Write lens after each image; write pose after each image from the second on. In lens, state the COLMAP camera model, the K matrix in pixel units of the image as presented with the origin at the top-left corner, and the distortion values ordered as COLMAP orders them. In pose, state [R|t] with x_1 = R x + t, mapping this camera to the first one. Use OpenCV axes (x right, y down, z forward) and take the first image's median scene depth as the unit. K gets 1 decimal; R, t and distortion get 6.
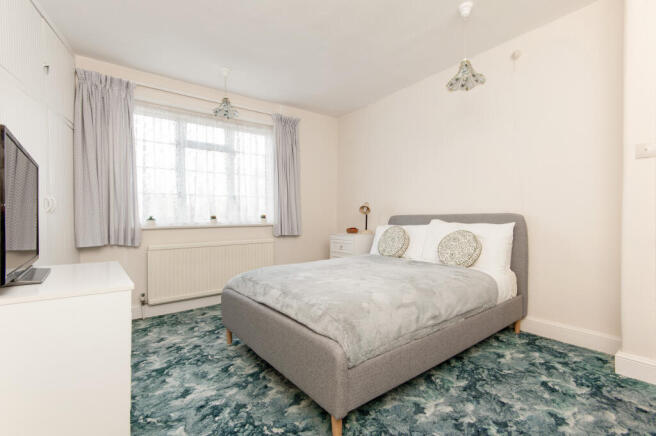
lens RADIAL K [[302.6, 0, 325.1], [0, 302.6, 220.0], [0, 0, 1]] dist [0.015505, 0.000169]
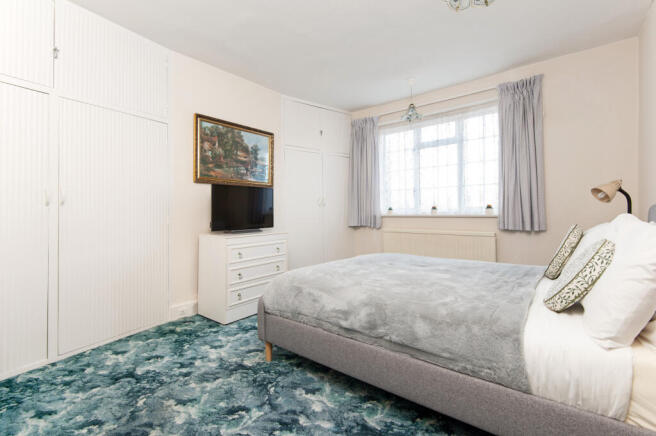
lens RADIAL K [[302.6, 0, 327.8], [0, 302.6, 212.7], [0, 0, 1]] dist [0.015505, 0.000169]
pose [[0.225760, 0.017687, -0.974022, 0.624188], [0.002477, 0.999822, 0.018729, -0.012572], [0.974180, -0.006641, 0.225676, 0.377036]]
